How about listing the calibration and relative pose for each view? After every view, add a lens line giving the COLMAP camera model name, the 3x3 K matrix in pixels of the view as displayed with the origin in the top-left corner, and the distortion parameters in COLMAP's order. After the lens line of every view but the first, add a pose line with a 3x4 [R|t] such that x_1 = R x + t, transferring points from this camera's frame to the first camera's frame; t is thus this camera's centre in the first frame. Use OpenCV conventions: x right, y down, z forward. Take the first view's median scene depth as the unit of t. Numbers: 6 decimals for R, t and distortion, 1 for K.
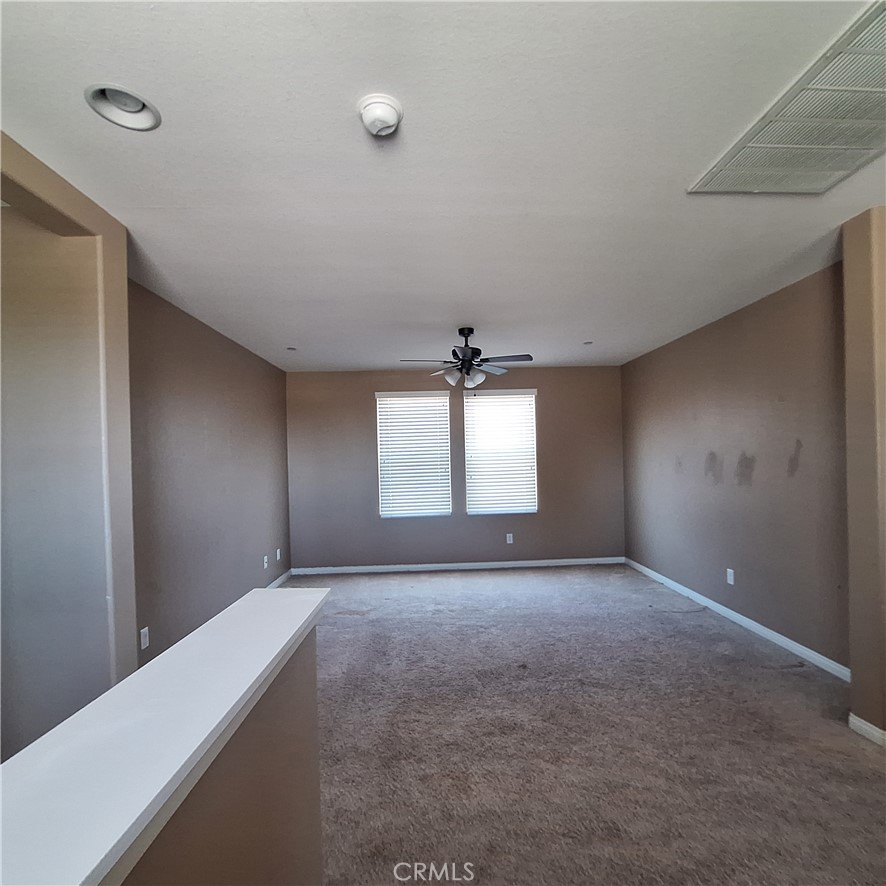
lens RADIAL K [[465.2, 0, 446.8], [0, 465.2, 463.2], [0, 0, 1]] dist [-0.016521, 0.006798]
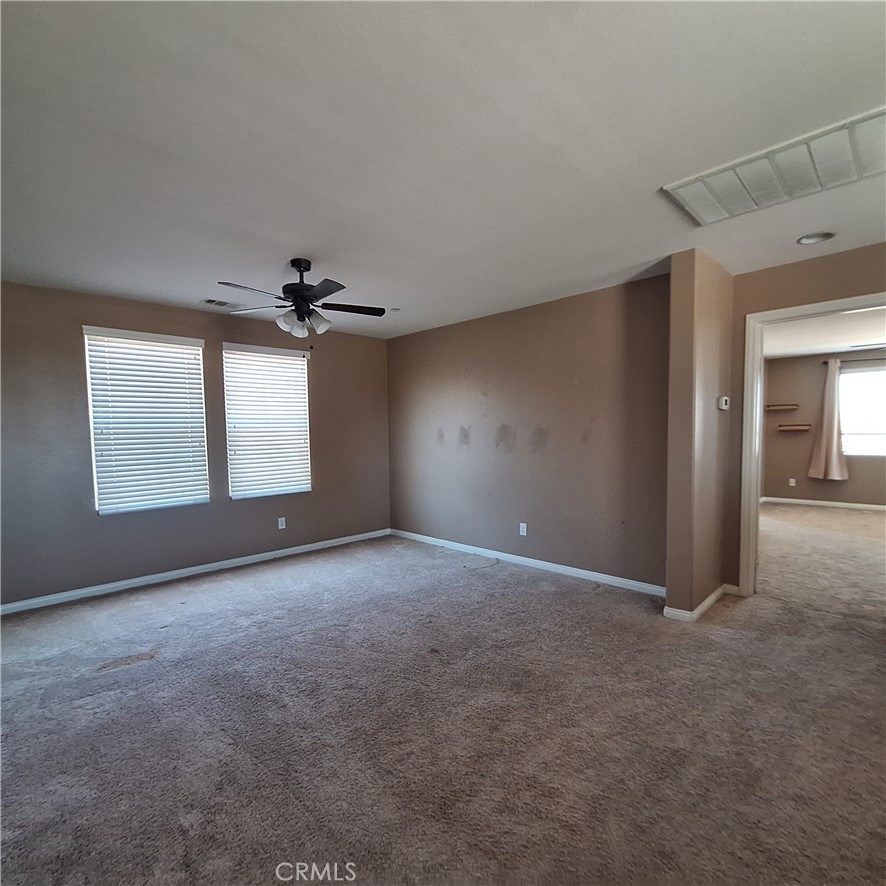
lens RADIAL K [[465.2, 0, 446.8], [0, 465.2, 463.2], [0, 0, 1]] dist [-0.016521, 0.006798]
pose [[0.733133, -0.030648, 0.679394, -0.270198], [0.002735, 0.999109, 0.042120, 0.018685], [-0.680080, -0.029021, 0.732563, 0.204361]]
